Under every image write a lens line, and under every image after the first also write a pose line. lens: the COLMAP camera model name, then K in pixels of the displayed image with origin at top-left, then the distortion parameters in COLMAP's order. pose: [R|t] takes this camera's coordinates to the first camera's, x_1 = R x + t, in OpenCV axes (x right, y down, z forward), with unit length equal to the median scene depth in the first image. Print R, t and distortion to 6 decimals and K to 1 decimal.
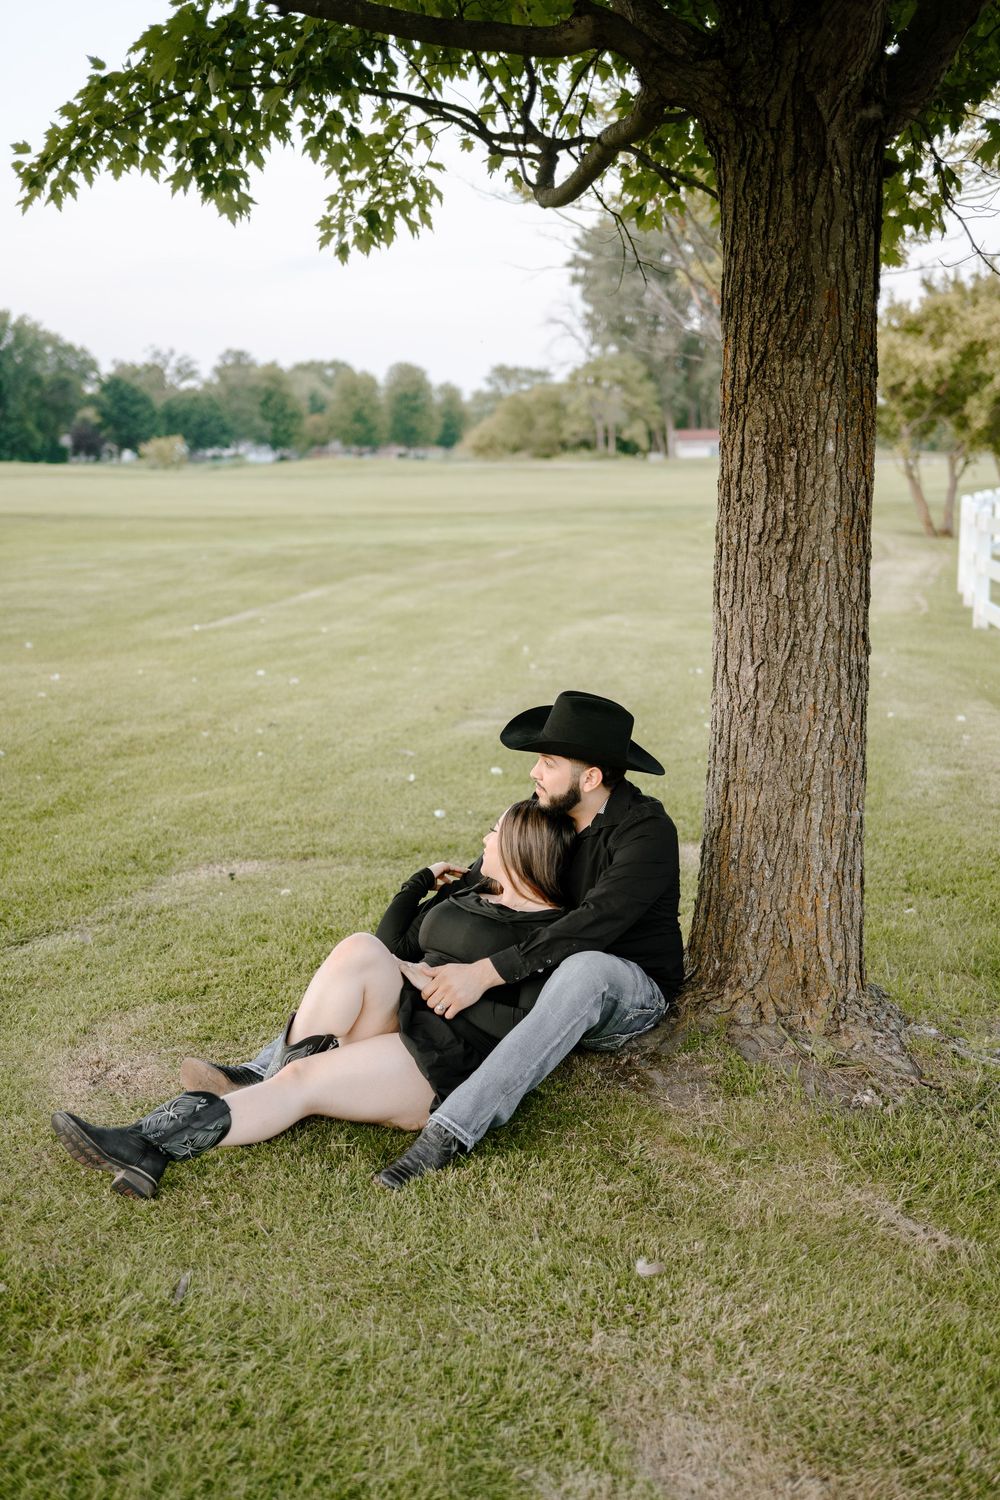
lens RADIAL K [[1697.0, 0, 500.0], [0, 1697.0, 750.0], [0, 0, 1]] dist [-0.000856, 0.025361]
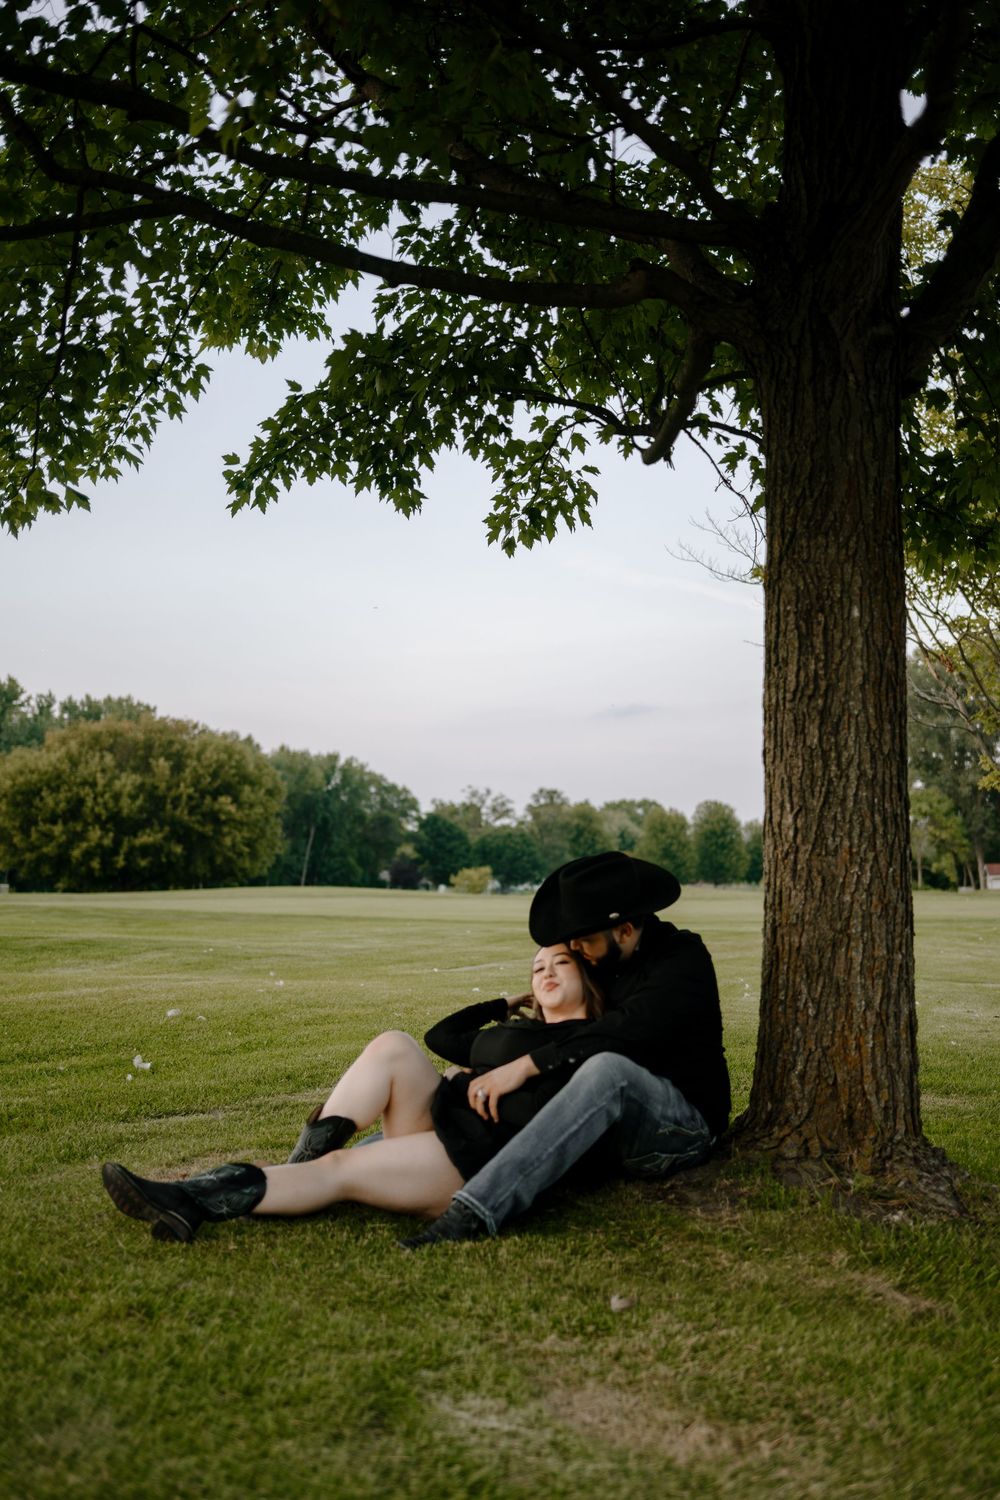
lens RADIAL K [[1690.7, 0, 516.5], [0, 1690.7, 757.6], [0, 0, 1]] dist [0.003458, 0.017271]
pose [[0.987374, -0.007577, -0.158225, 0.144802], [-0.029926, 0.971945, -0.233297, 0.169668], [0.155553, 0.235086, 0.959447, -0.064014]]
